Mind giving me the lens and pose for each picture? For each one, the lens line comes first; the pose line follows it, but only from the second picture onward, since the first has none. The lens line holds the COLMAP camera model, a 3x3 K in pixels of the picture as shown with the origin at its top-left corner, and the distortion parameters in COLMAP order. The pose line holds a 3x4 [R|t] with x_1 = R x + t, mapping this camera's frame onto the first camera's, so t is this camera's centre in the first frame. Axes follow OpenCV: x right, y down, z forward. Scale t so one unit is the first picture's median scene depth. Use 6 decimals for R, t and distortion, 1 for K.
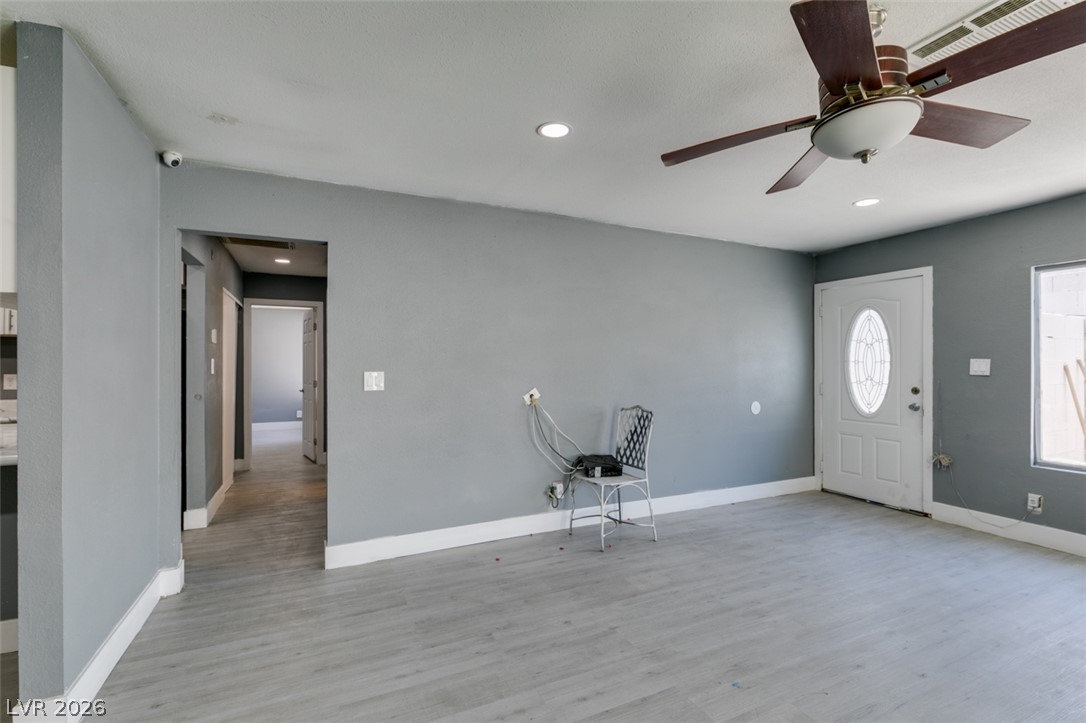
lens RADIAL K [[486.2, 0, 540.9], [0, 486.2, 364.0], [0, 0, 1]] dist [0.001145, -0.000855]
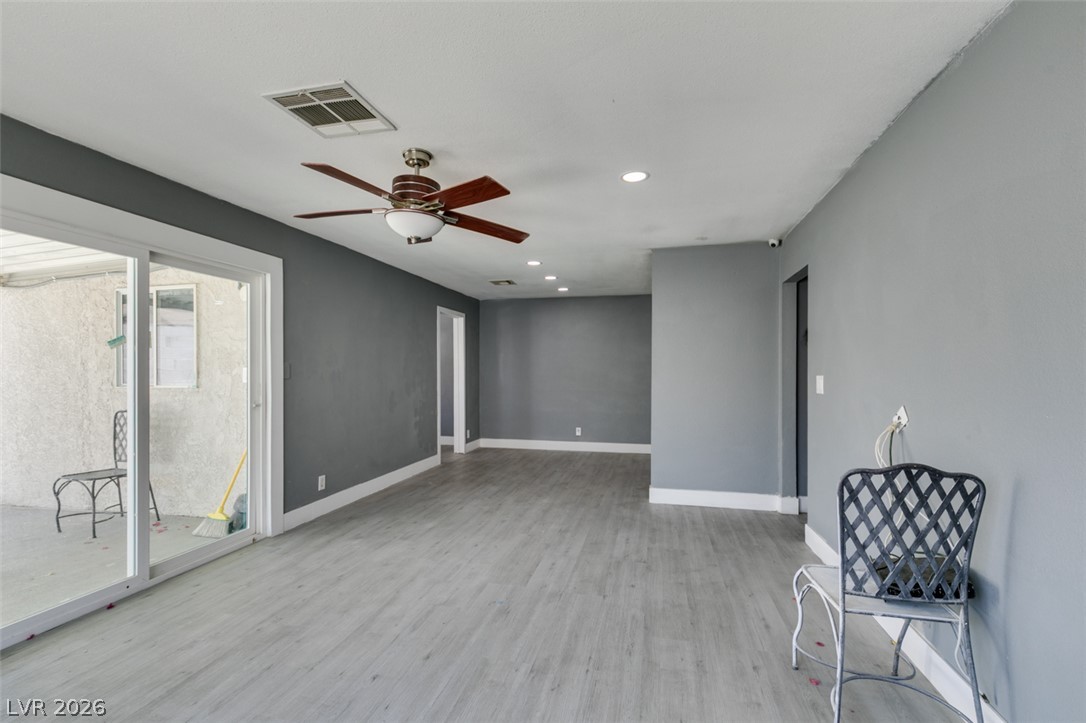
lens RADIAL K [[486.2, 0, 542.2], [0, 486.2, 373.5], [0, 0, 1]] dist [0.001145, -0.000855]
pose [[-0.617810, 0.004125, -0.786317, 0.773797], [0.003249, 0.999991, 0.002693, 0.006139], [0.786321, -0.000892, -0.617818, 1.077011]]
